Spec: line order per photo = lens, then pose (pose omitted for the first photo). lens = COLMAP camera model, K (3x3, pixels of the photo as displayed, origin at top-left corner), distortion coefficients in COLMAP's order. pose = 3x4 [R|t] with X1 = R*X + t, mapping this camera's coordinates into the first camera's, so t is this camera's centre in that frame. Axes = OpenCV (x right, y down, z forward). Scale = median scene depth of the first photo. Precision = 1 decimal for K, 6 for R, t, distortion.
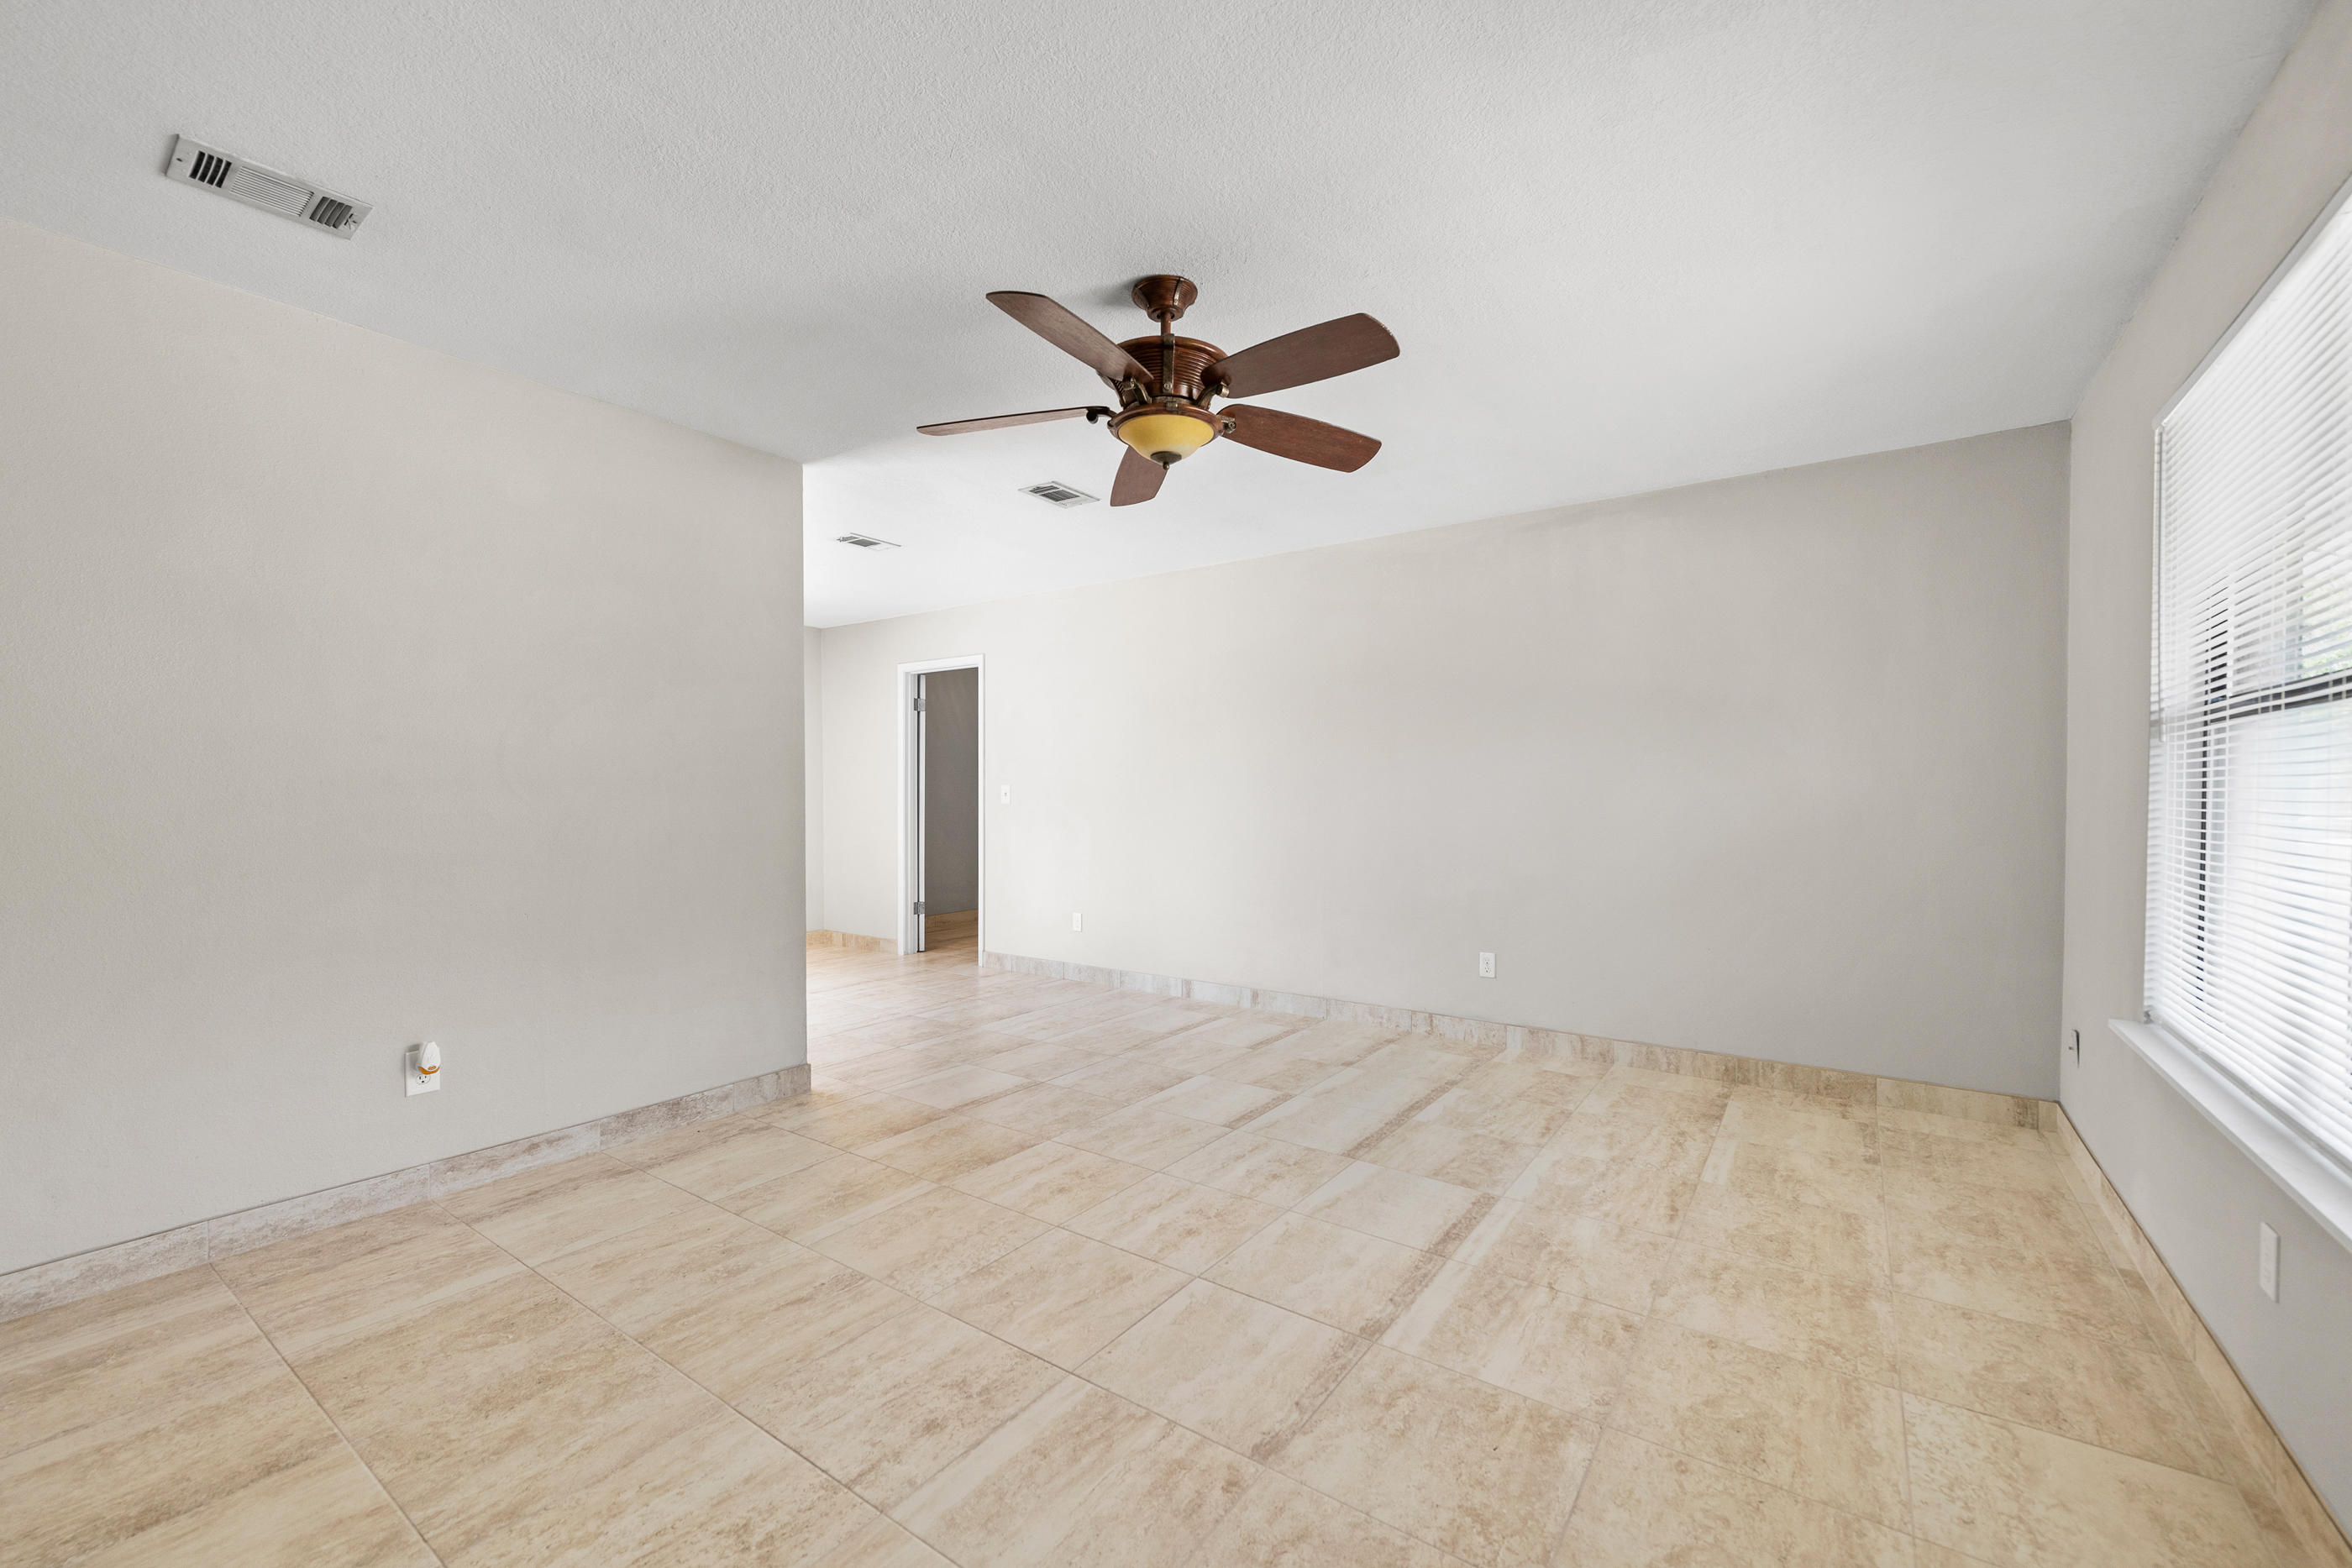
lens RADIAL K [[943.0, 0, 1176.5], [0, 943.0, 803.6], [0, 0, 1]] dist [0.002308, -0.003586]
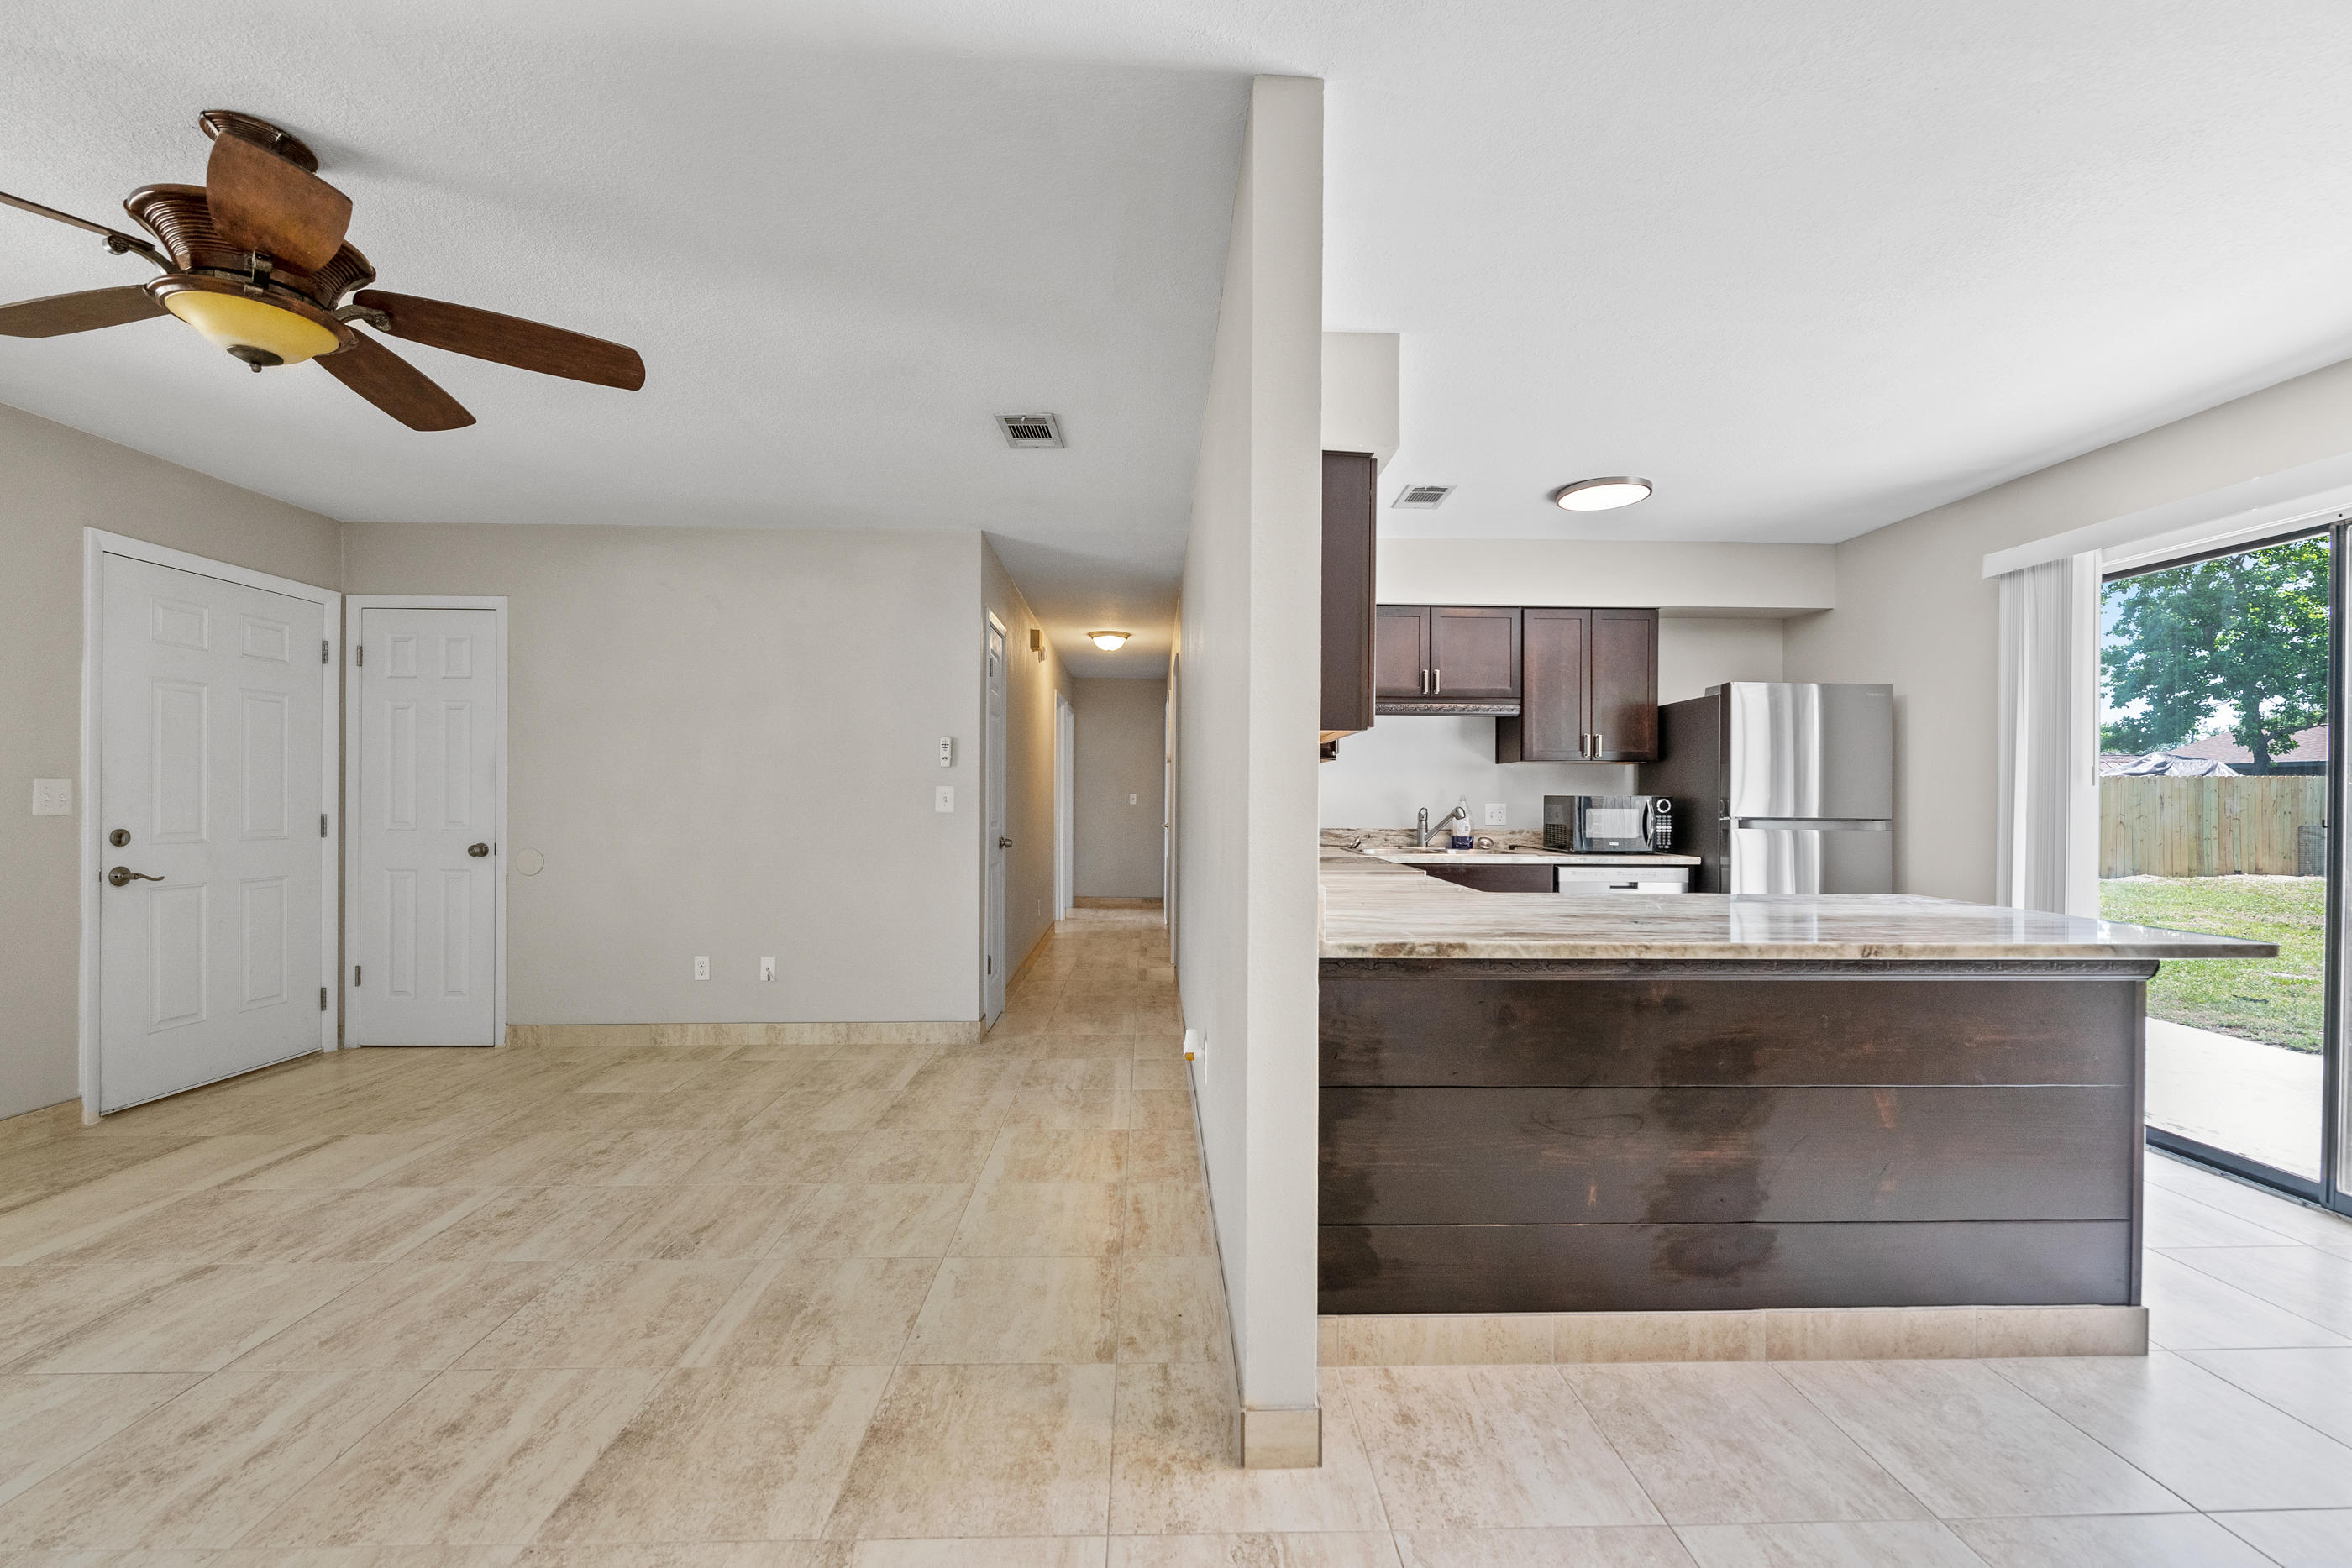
lens RADIAL K [[943.0, 0, 1176.5], [0, 943.0, 803.6], [0, 0, 1]] dist [0.002308, -0.003586]
pose [[-0.797342, 0.002410, -0.603522, -0.155929], [-0.012439, 0.999714, 0.020426, -0.031828], [0.603399, 0.023794, -0.797084, 2.170068]]
